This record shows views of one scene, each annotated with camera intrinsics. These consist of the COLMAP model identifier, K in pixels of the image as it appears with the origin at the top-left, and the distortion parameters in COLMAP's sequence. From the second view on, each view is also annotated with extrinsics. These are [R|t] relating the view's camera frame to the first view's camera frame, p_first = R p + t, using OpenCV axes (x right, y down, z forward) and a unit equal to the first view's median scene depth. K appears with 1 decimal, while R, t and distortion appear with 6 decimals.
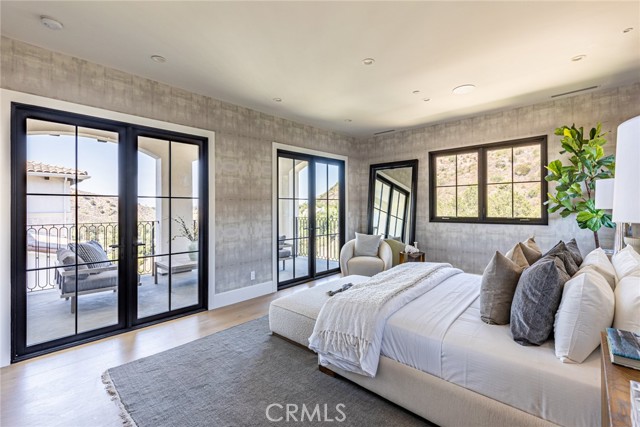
lens RADIAL K [[285.5, 0, 285.3], [0, 285.5, 213.8], [0, 0, 1]] dist [0.034143, 0.000238]
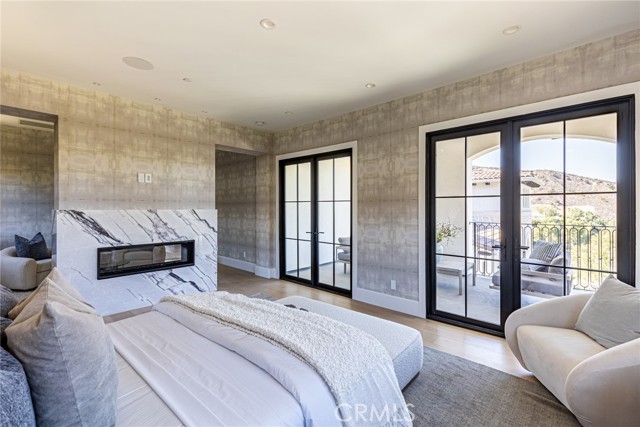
lens RADIAL K [[286.2, 0, 320.0], [0, 286.2, 213.5], [0, 0, 1]] dist [0.001365, 0.000035]
pose [[0.079733, 0.025184, -0.996498, 0.749524], [-0.021664, 0.999488, 0.023526, -0.024342], [0.996581, 0.019712, 0.080238, 0.686076]]
